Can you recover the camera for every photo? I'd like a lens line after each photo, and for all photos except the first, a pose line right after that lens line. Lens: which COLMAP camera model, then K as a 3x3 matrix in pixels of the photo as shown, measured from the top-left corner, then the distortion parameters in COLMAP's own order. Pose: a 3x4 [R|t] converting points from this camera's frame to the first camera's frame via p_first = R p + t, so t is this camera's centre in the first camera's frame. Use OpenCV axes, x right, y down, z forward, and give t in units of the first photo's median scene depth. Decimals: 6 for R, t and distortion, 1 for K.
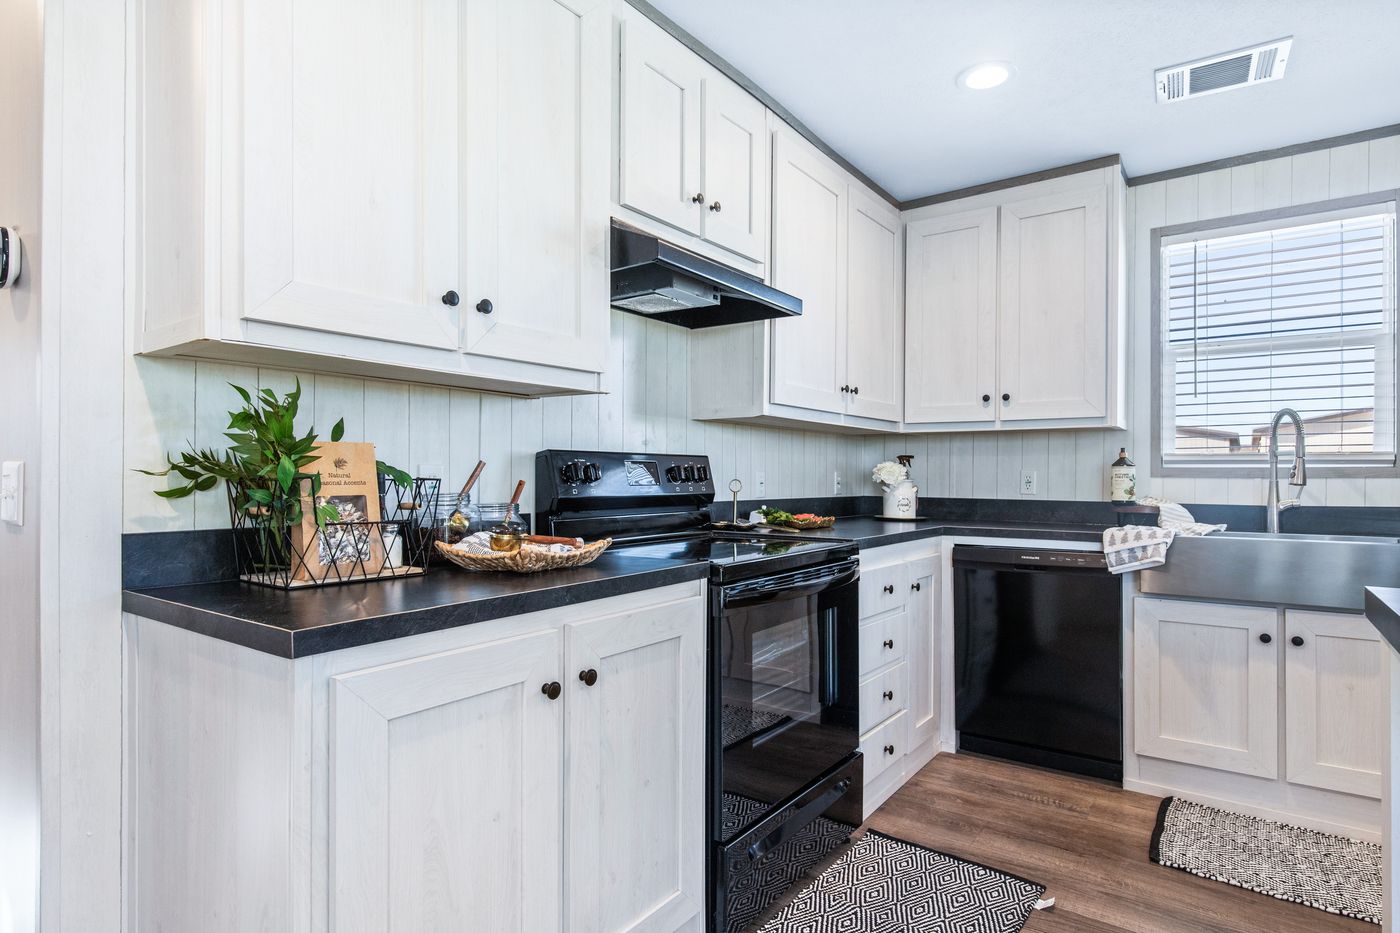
lens RADIAL K [[744.5, 0, 707.3], [0, 744.5, 469.2], [0, 0, 1]] dist [-0.002904, 0.000990]
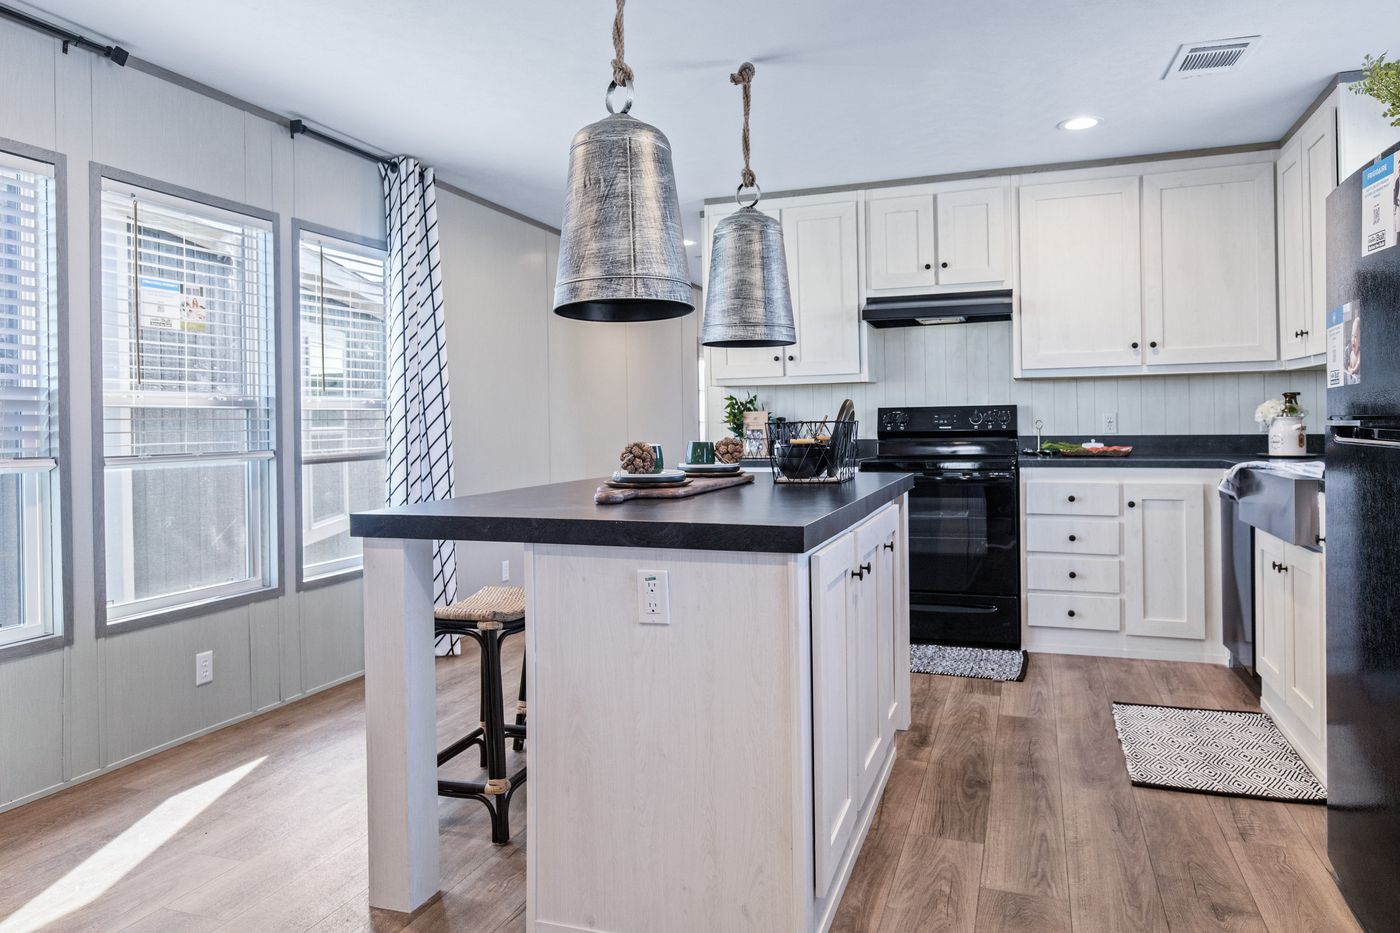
lens RADIAL K [[931.0, 0, 702.9], [0, 931.0, 424.7], [0, 0, 1]] dist [0.006230, -0.003951]
pose [[0.279858, -0.006396, -0.960020, 1.472927], [0.023419, 0.999726, 0.000166, 0.005665], [0.959756, -0.022529, 0.279931, -0.120502]]
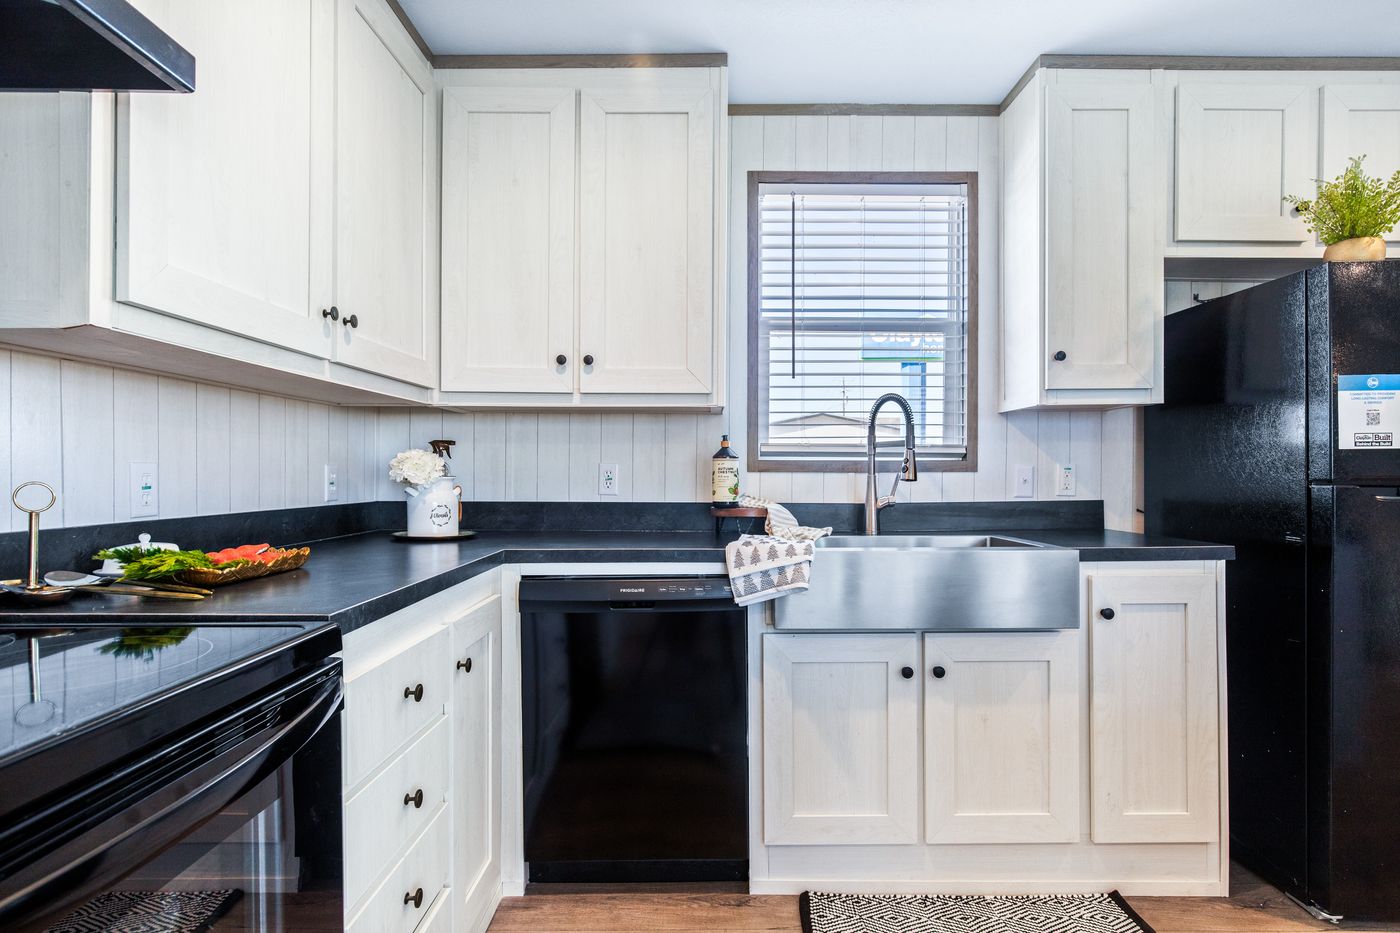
lens RADIAL K [[714.5, 0, 706.6], [0, 714.5, 476.8], [0, 0, 1]] dist [-0.003241, 0.000193]
pose [[0.813357, -0.007703, 0.581714, 0.104855], [-0.002639, 0.999853, 0.016929, 0.002913], [-0.581759, -0.015305, 0.813217, 0.413664]]
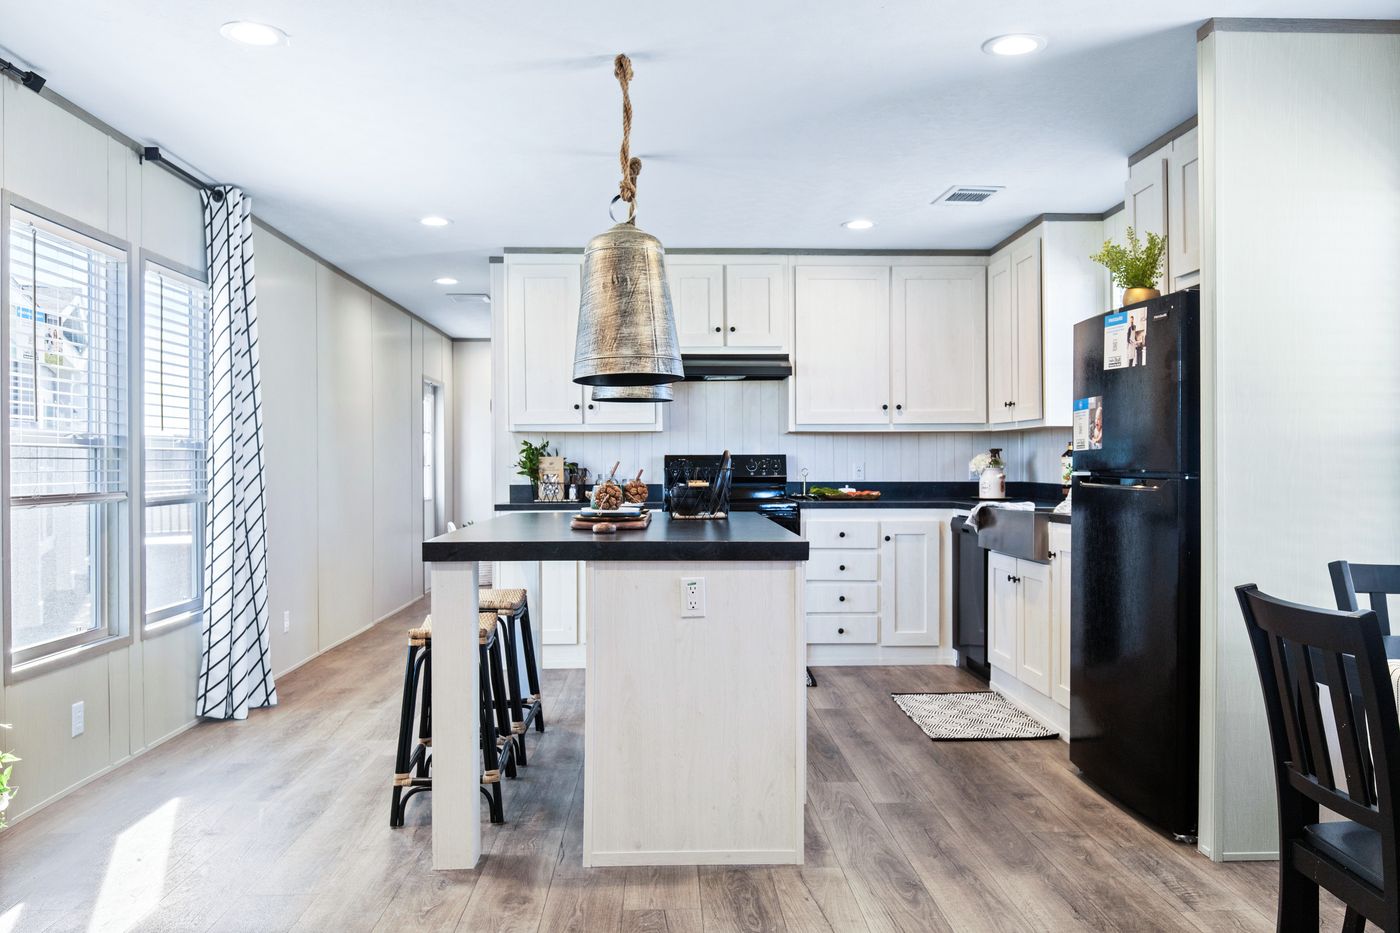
lens RADIAL K [[1059.4, 0, 708.7], [0, 1059.4, 470.1], [0, 0, 1]] dist [0.001967, -0.003446]
pose [[0.616253, -0.001190, -0.787548, 1.638959], [0.011393, 0.999908, 0.007404, -0.002788], [0.787466, -0.013536, 0.616209, -0.580225]]
